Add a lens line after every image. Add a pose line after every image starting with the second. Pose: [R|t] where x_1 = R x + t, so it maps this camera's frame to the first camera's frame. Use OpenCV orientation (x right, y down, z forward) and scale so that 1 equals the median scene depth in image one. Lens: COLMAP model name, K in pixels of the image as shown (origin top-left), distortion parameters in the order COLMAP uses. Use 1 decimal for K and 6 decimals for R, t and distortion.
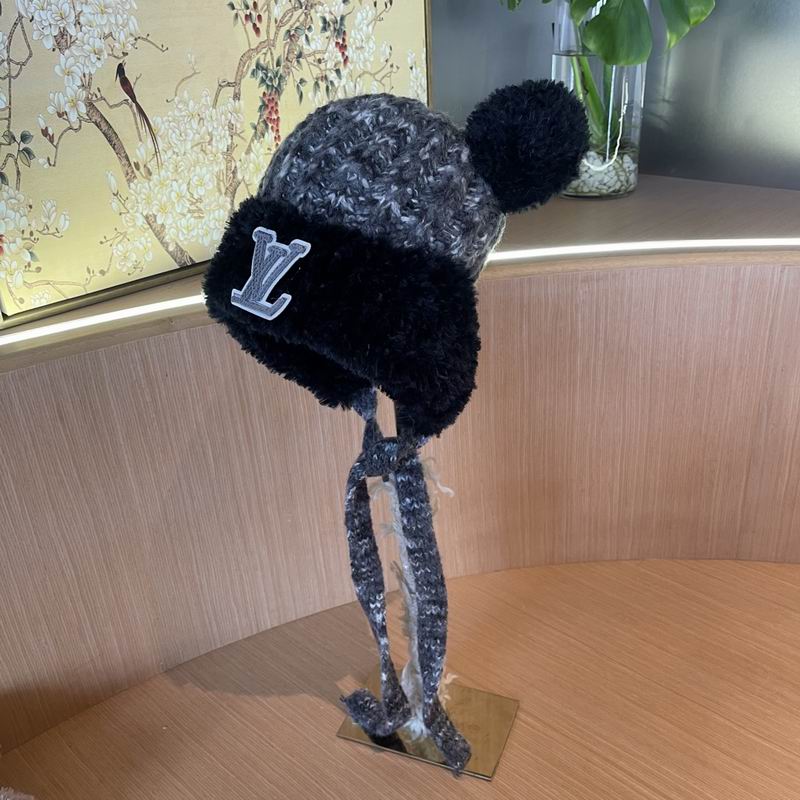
lens RADIAL K [[819.5, 0, 408.5], [0, 819.5, 405.3], [0, 0, 1]] dist [0.022769, 0.000000]
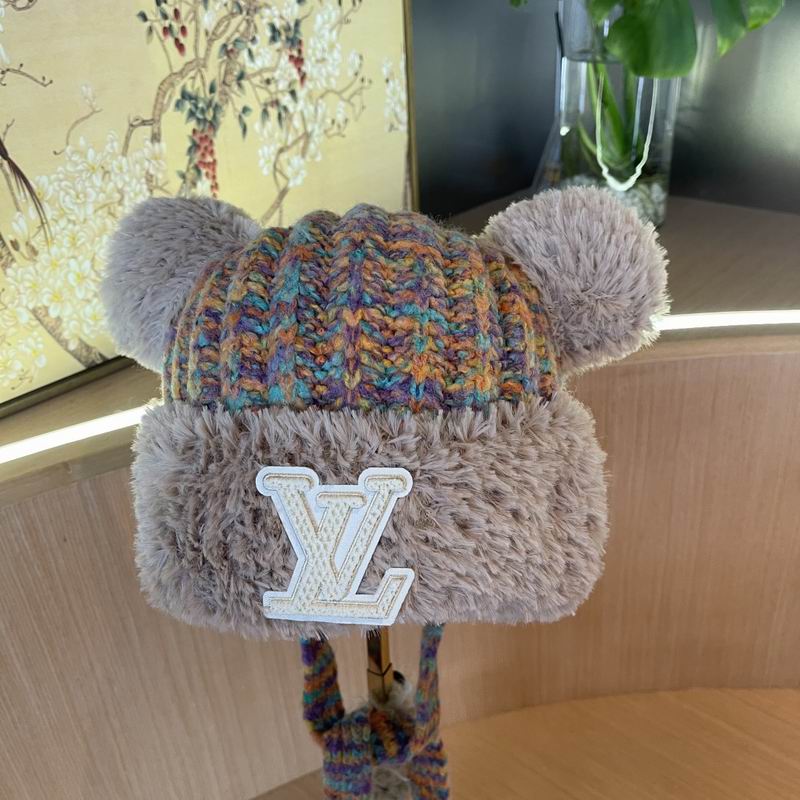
lens RADIAL K [[819.5, 0, 401.5], [0, 819.5, 391.2], [0, 0, 1]] dist [0.022769, 0.000000]
pose [[0.999237, -0.021717, 0.032472, -0.017057], [0.020520, 0.999114, 0.036743, -0.165165], [-0.033241, -0.036048, 0.998797, 0.239608]]
